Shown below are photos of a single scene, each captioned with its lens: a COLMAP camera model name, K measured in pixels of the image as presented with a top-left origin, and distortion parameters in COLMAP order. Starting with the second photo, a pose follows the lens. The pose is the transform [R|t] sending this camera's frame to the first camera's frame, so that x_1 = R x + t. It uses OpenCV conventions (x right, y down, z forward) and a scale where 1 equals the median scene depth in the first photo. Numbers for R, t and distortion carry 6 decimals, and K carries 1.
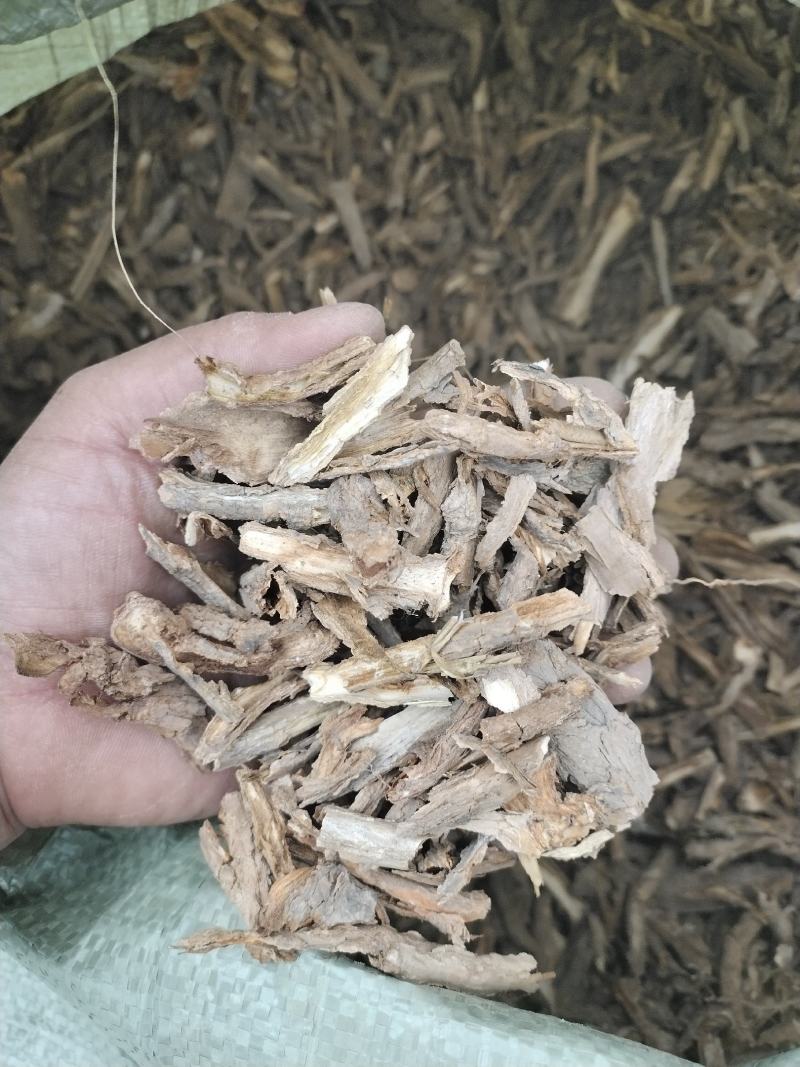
lens RADIAL K [[817.7, 0, 399.0], [0, 817.7, 537.5], [0, 0, 1]] dist [-0.020124, -0.010973]
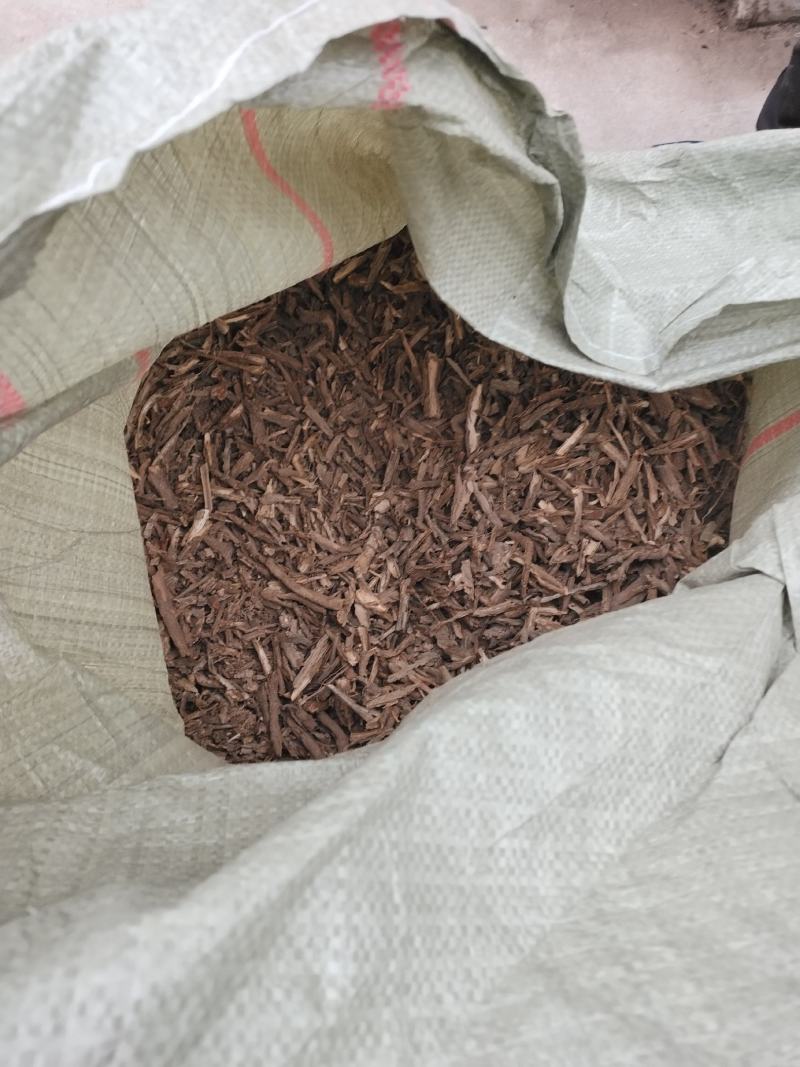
lens RADIAL K [[817.7, 0, 399.0], [0, 817.7, 537.5], [0, 0, 1]] dist [-0.020124, -0.010973]
pose [[0.866621, -0.441873, 0.231768, -0.479631], [0.486816, 0.850654, -0.198491, 0.356370], [-0.109446, 0.284844, 0.952305, -0.853773]]
